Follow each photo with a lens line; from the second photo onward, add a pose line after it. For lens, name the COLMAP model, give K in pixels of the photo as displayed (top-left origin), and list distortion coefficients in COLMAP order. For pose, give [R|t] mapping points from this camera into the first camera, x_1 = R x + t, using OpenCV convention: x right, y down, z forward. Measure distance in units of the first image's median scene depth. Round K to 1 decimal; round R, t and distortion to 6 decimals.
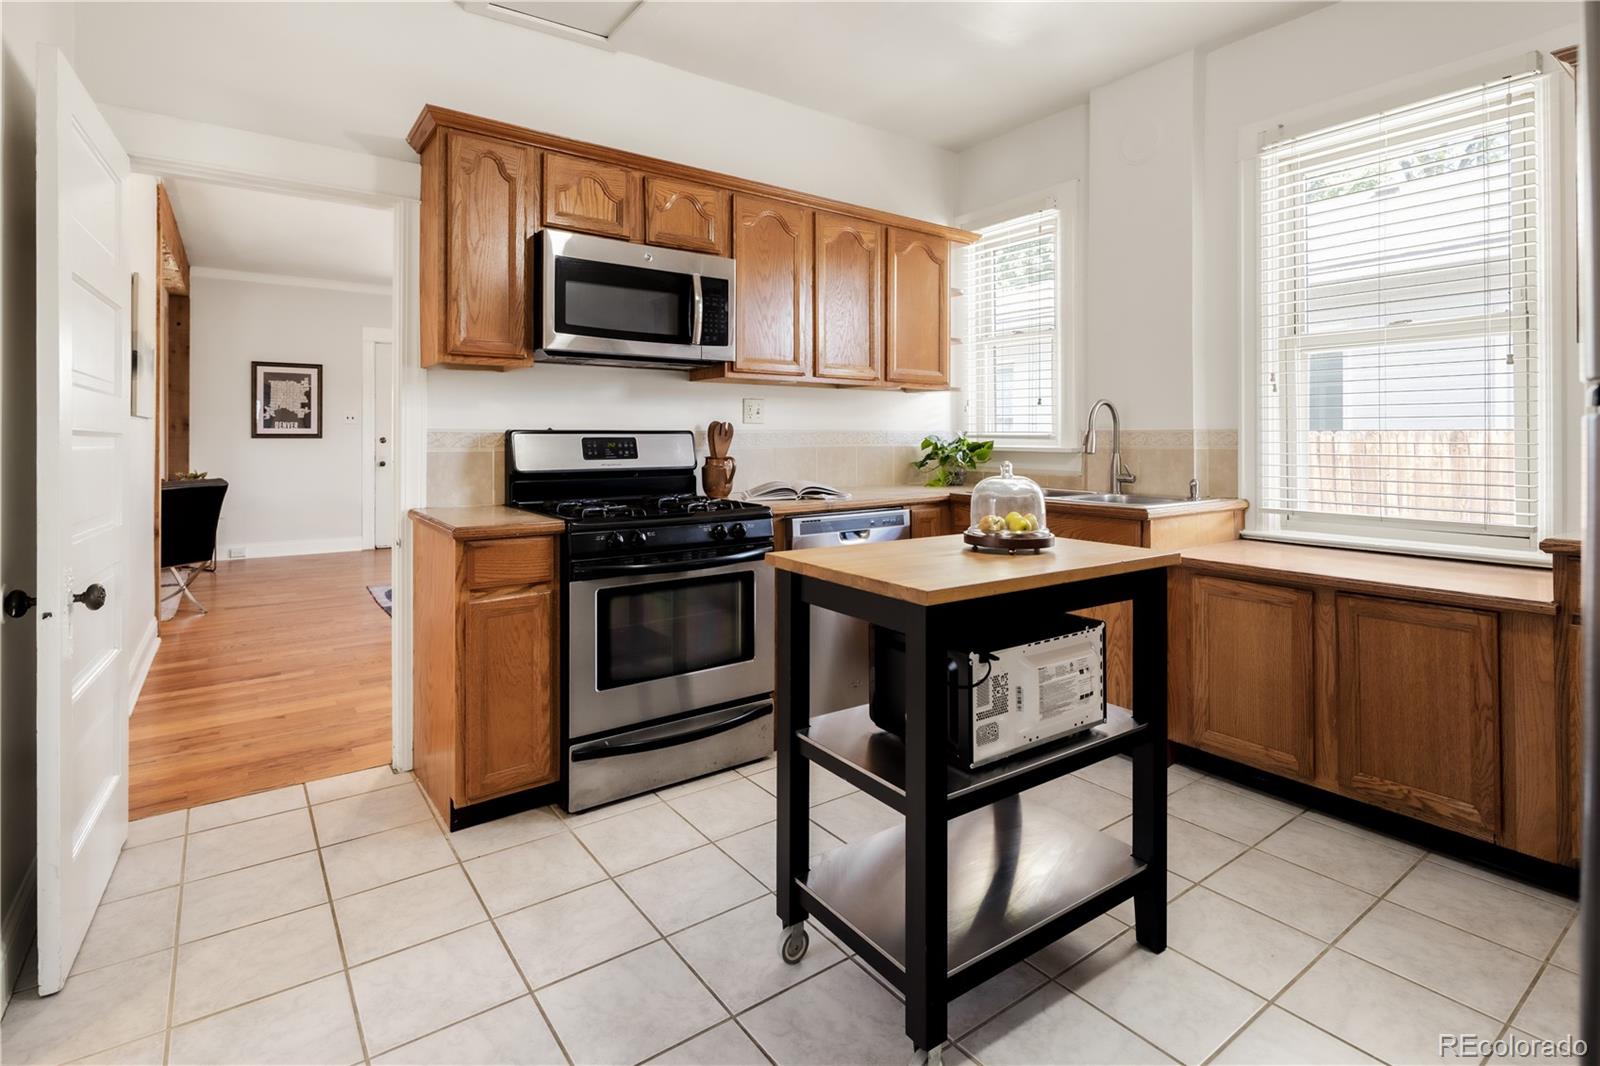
lens RADIAL K [[778.7, 0, 787.7], [0, 778.7, 441.9], [0, 0, 1]] dist [0.000694, 0.000081]
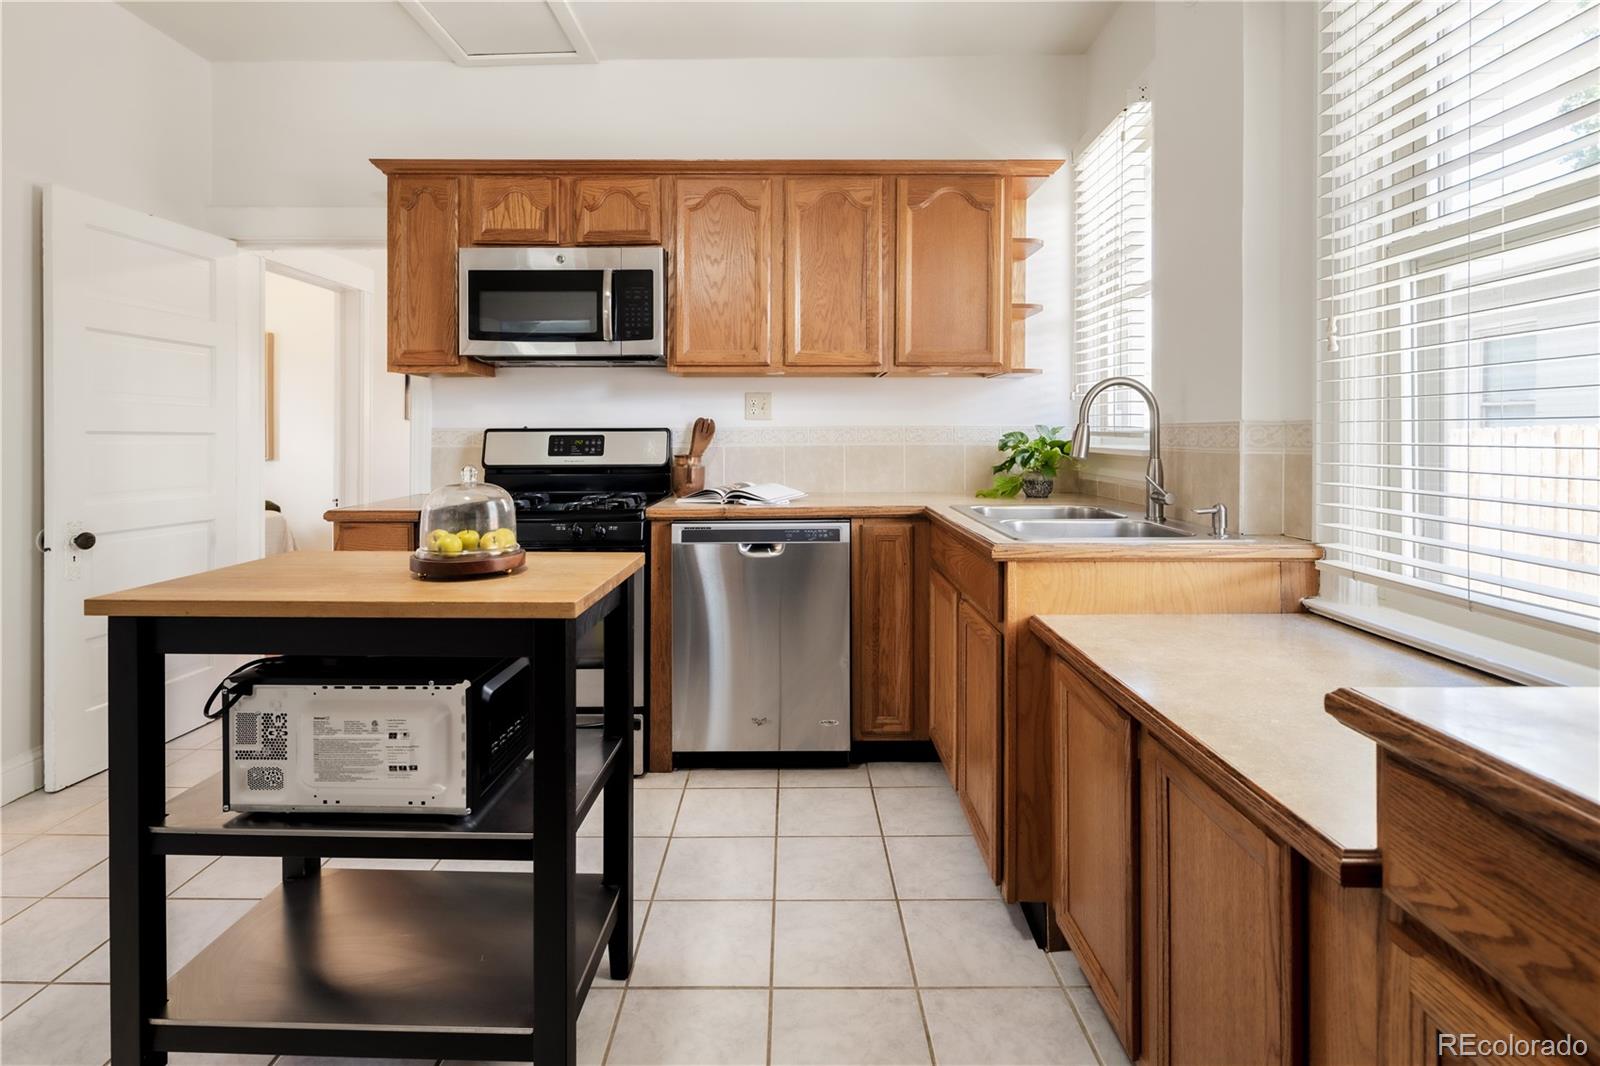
lens RADIAL K [[778.7, 0, 787.7], [0, 778.7, 441.9], [0, 0, 1]] dist [0.000694, 0.000081]
pose [[0.808101, 0.004088, -0.589030, 0.615734], [-0.001965, 0.999989, 0.004244, -0.001435], [0.589040, -0.002272, 0.808100, 0.322356]]
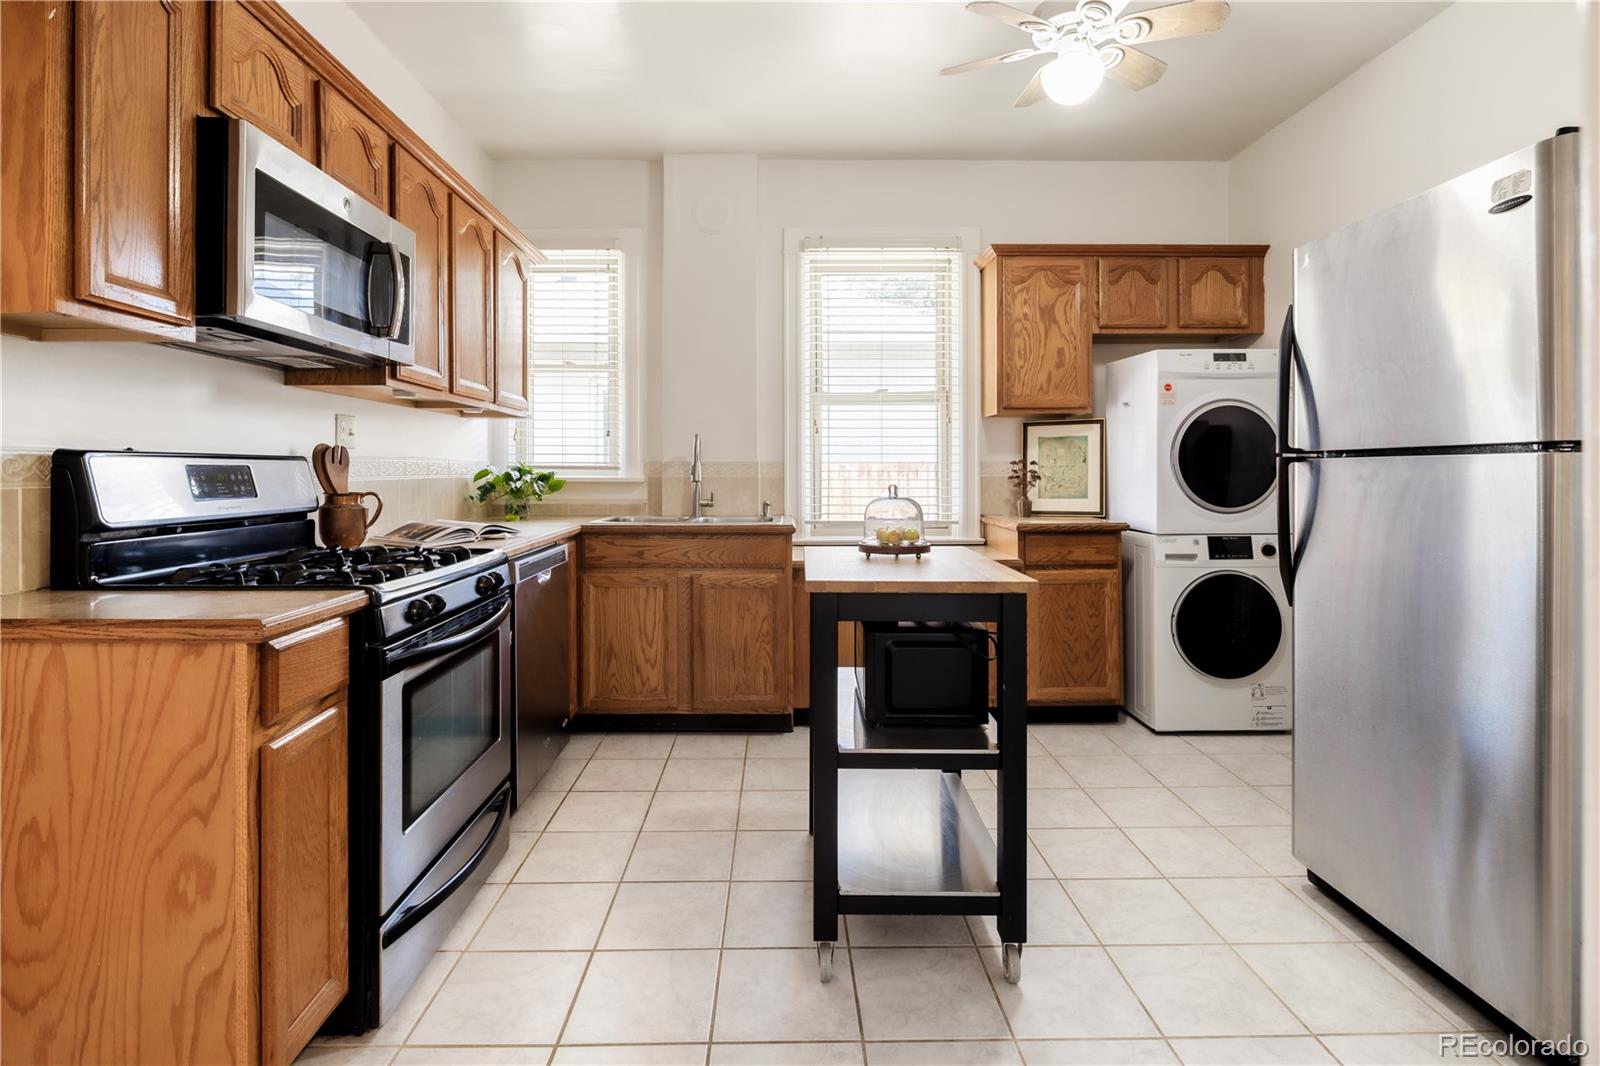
lens RADIAL K [[784.8, 0, 796.9], [0, 784.8, 473.1], [0, 0, 1]] dist [0.003246, 0.000099]
pose [[0.564904, -0.003776, 0.825148, -0.490398], [0.009579, 0.999952, -0.001981, 0.006907], [-0.825101, 0.009023, 0.564913, 0.254589]]
